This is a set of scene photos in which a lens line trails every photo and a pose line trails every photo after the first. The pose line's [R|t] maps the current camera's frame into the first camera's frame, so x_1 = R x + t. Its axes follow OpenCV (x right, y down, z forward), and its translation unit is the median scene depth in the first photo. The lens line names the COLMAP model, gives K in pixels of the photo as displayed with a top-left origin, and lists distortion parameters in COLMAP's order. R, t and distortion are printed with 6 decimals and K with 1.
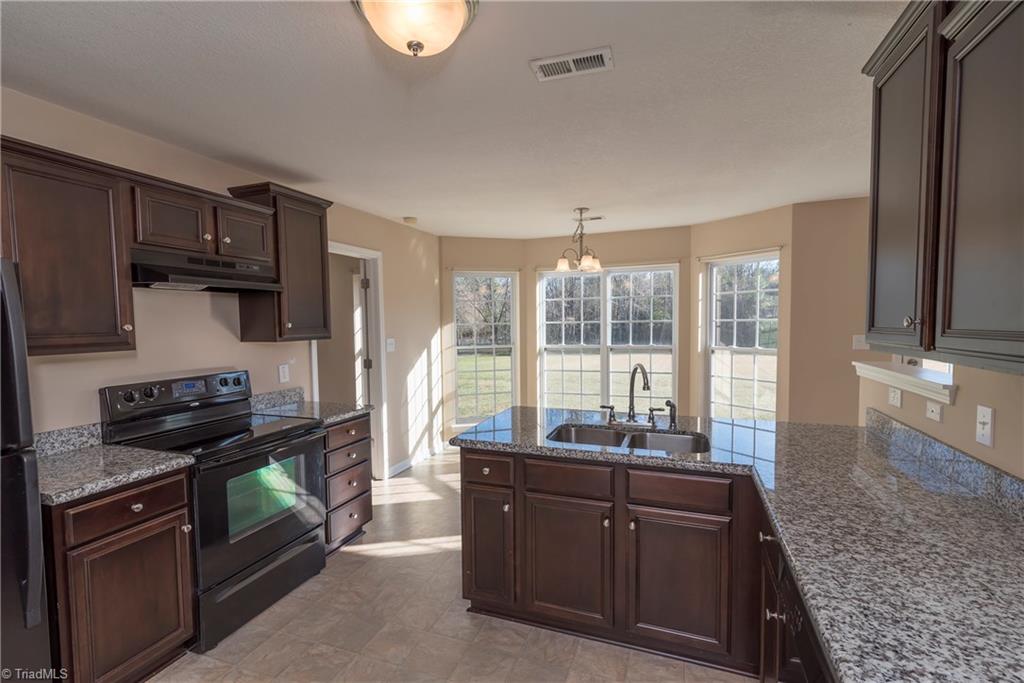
lens RADIAL K [[460.2, 0, 512.0], [0, 460.2, 341.5], [0, 0, 1]] dist [0.017743, -0.000388]
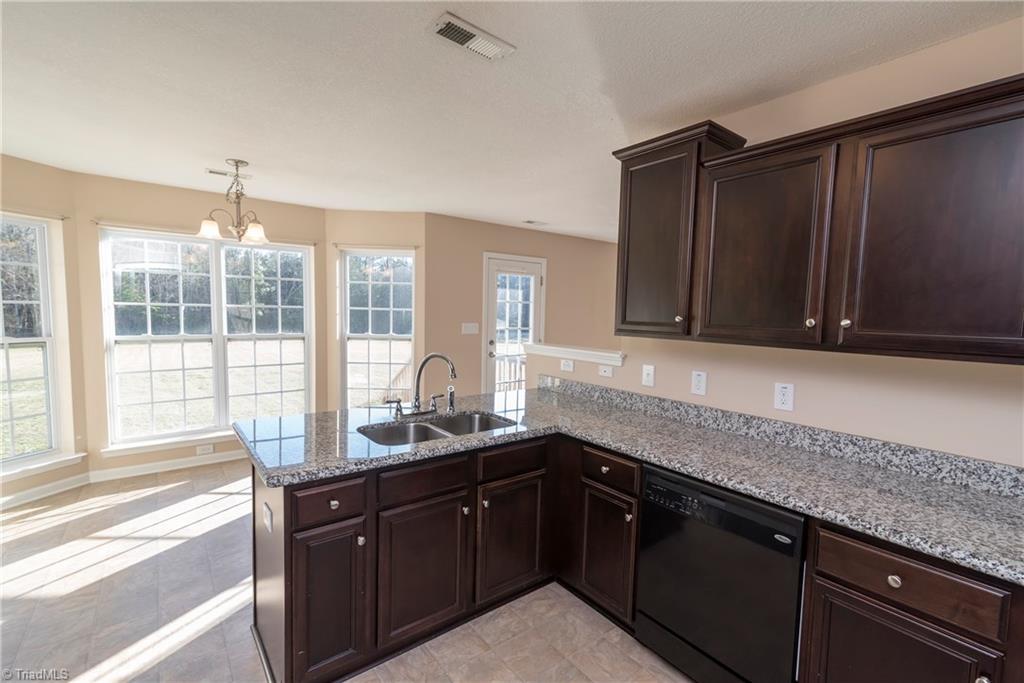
lens RADIAL K [[460.2, 0, 512.0], [0, 460.2, 341.5], [0, 0, 1]] dist [0.017743, -0.000388]
pose [[0.524971, -0.034626, 0.850416, -0.239287], [0.006898, 0.999312, 0.036430, -0.006374], [-0.851092, -0.013258, 0.524849, 0.155055]]
